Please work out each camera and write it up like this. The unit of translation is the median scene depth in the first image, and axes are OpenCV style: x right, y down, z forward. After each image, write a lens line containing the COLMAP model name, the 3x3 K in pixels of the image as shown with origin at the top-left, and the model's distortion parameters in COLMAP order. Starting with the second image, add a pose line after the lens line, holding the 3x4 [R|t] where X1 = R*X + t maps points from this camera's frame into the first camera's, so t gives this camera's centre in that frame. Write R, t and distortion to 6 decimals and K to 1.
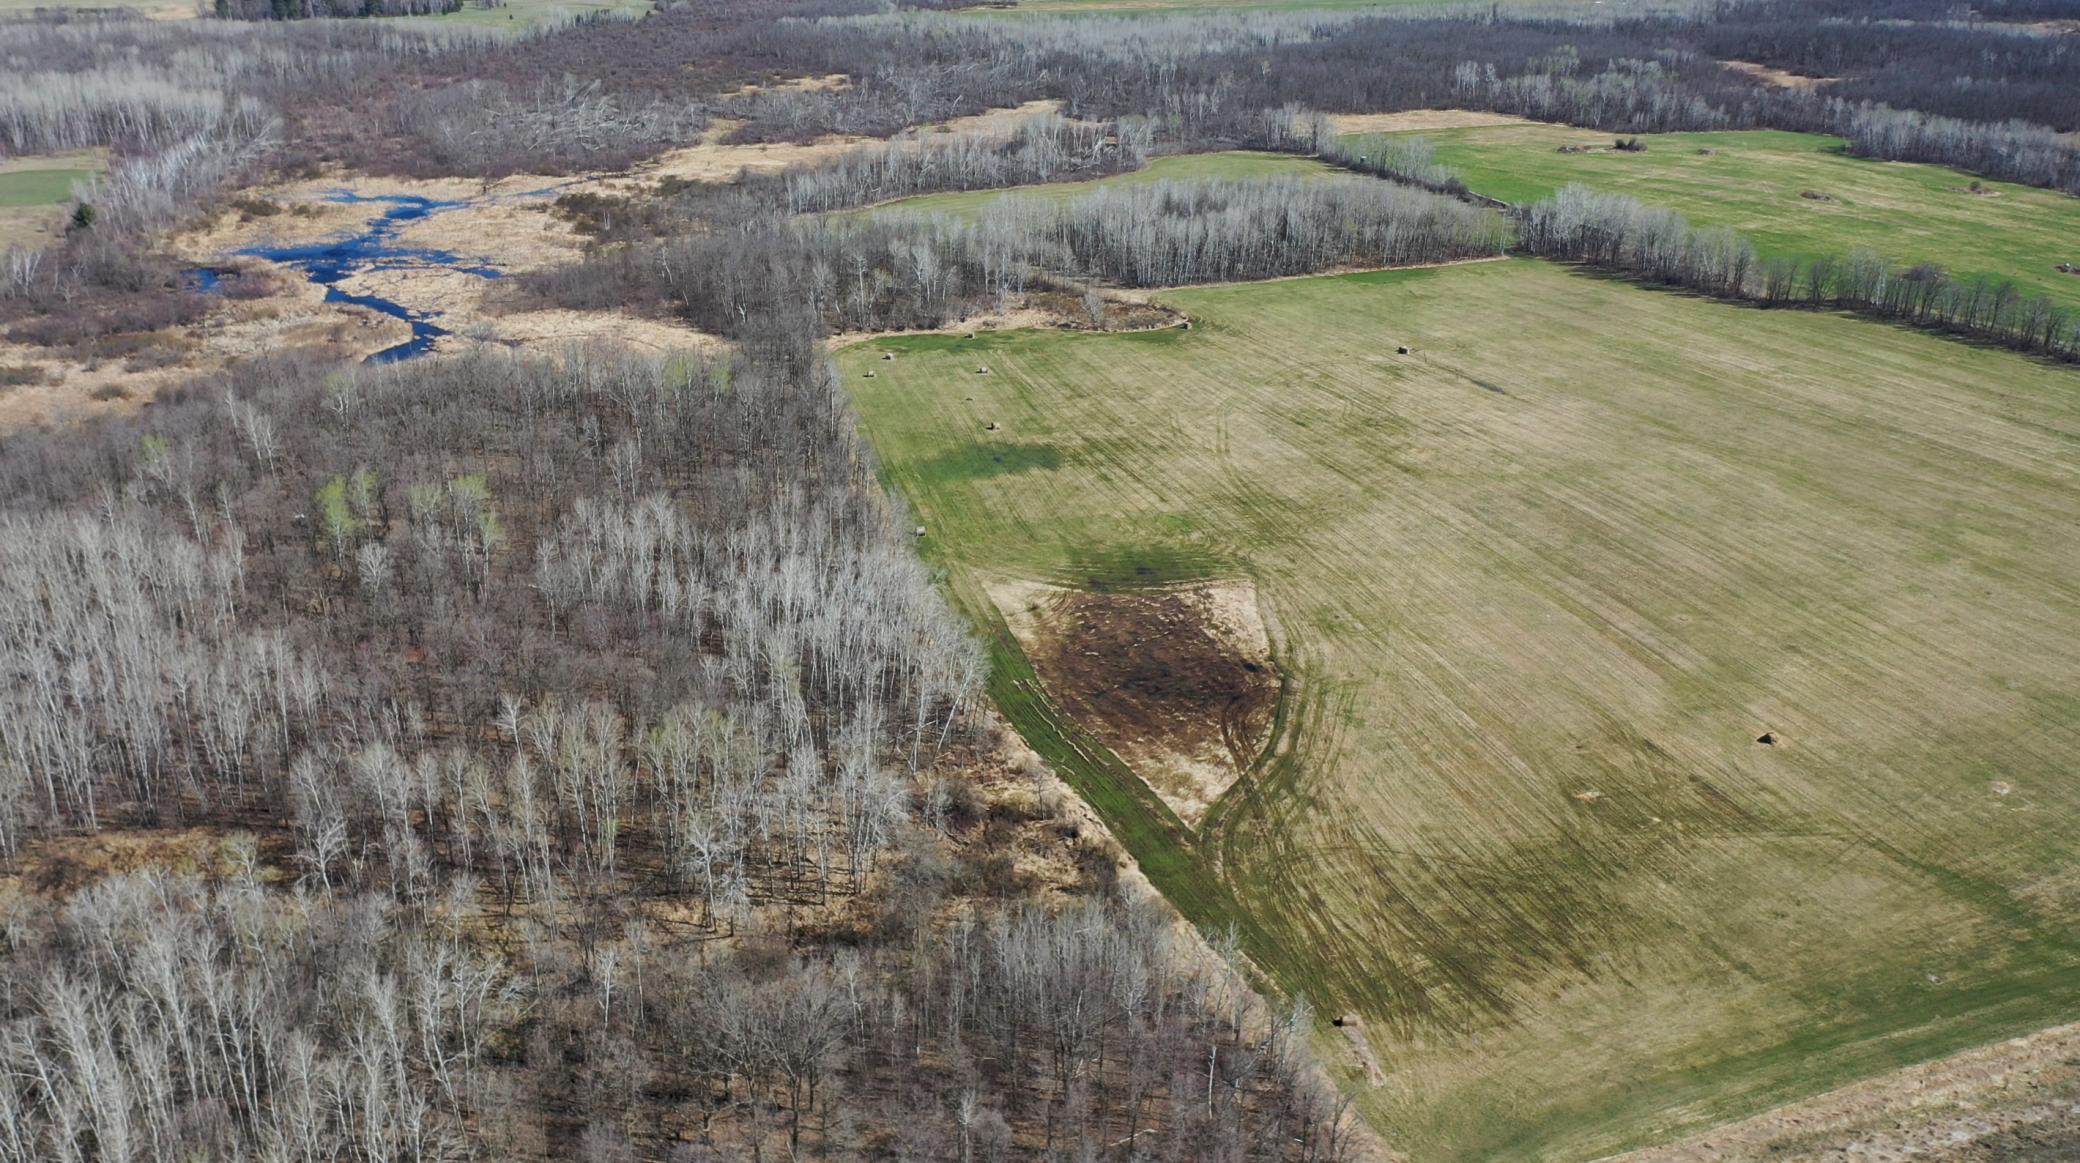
lens RADIAL K [[1714.8, 0, 1039.9], [0, 1714.8, 539.4], [0, 0, 1]] dist [0.008296, 0.002624]
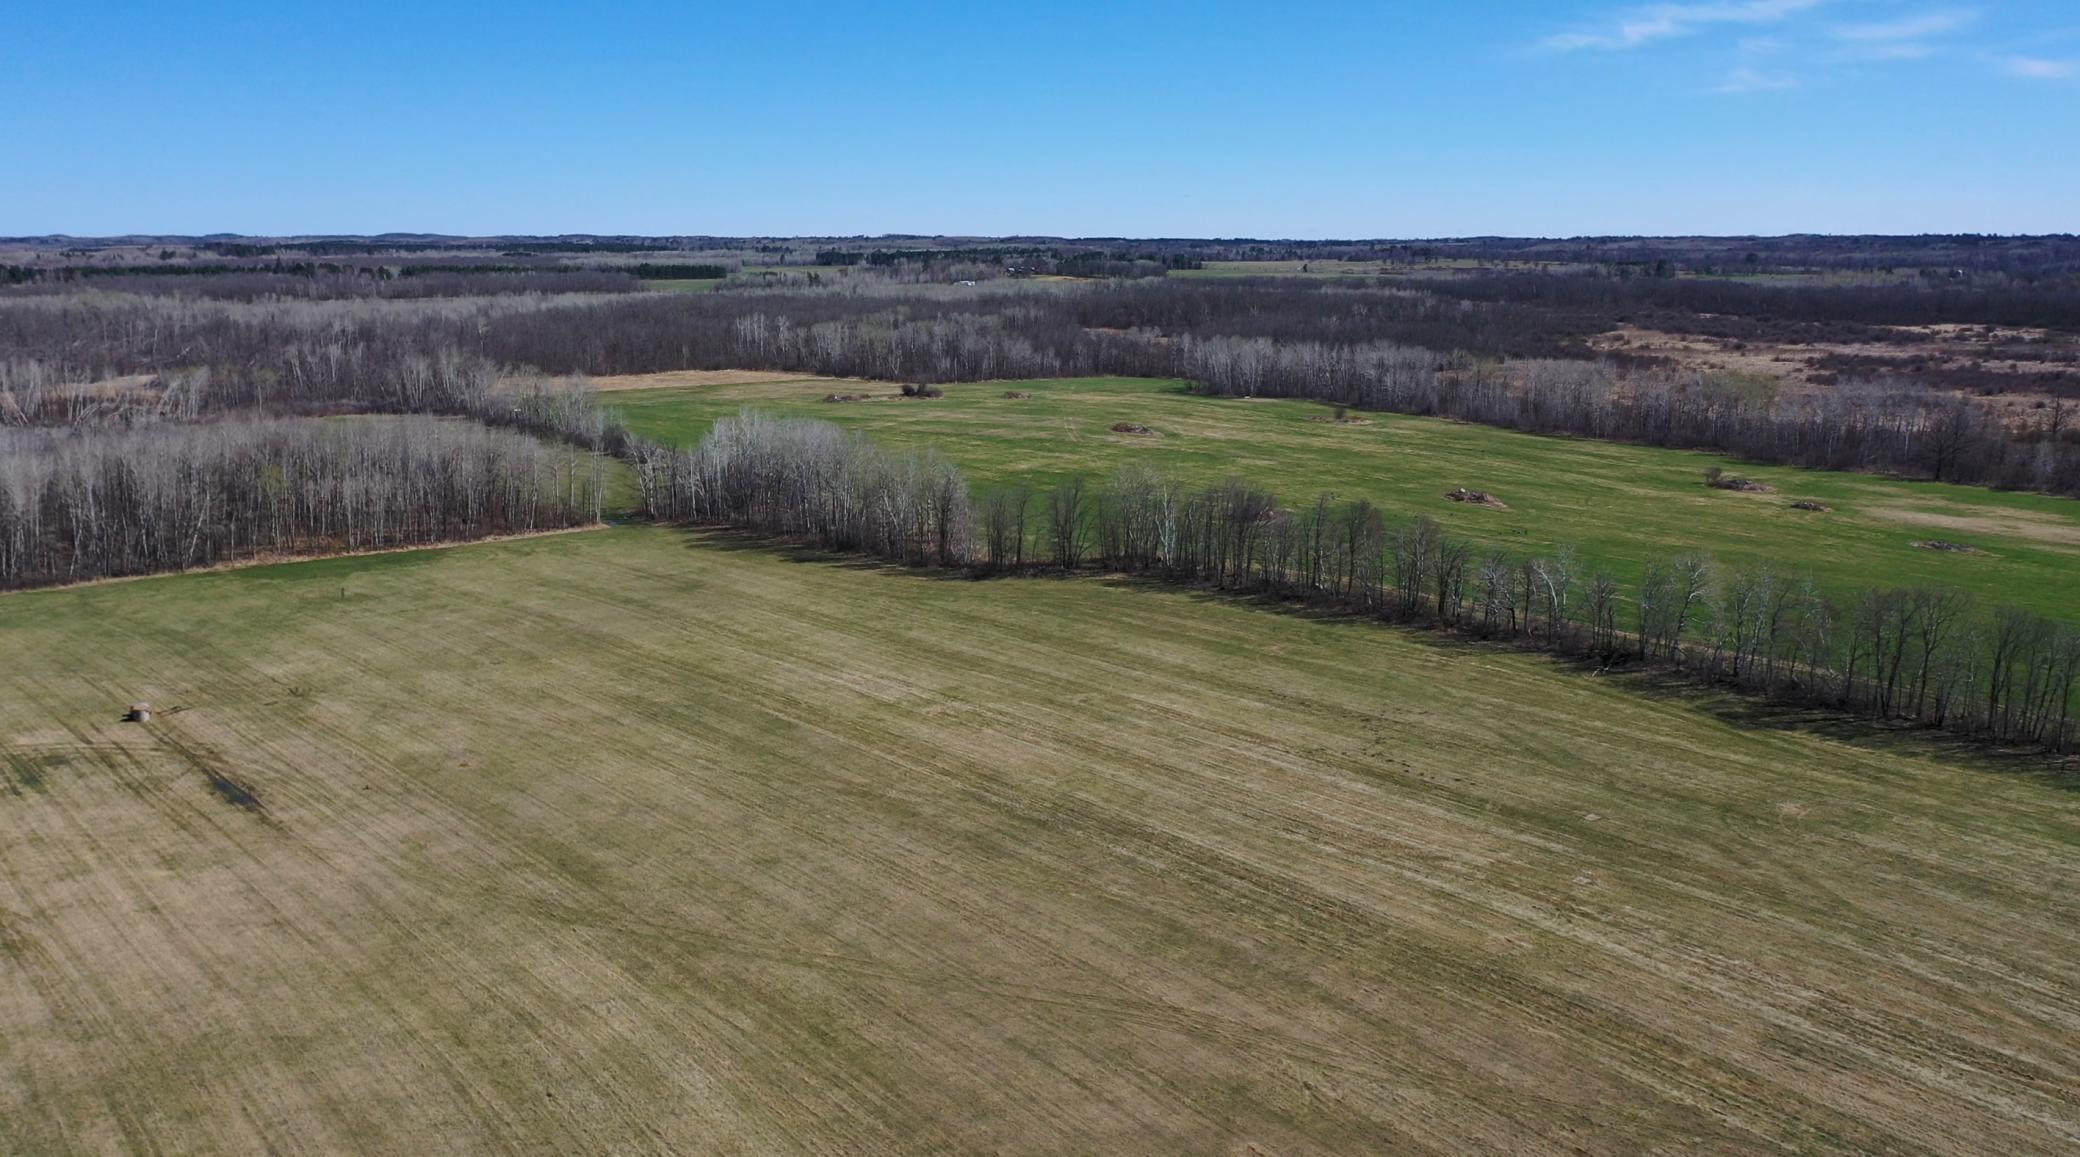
lens RADIAL K [[1714.8, 0, 1039.9], [0, 1714.8, 536.4], [0, 0, 1]] dist [0.008296, 0.002624]
pose [[0.958616, -0.050496, 0.280187, 0.249194], [0.104193, 0.978095, -0.180206, -0.041244], [-0.264950, 0.201942, 0.942879, 0.413819]]
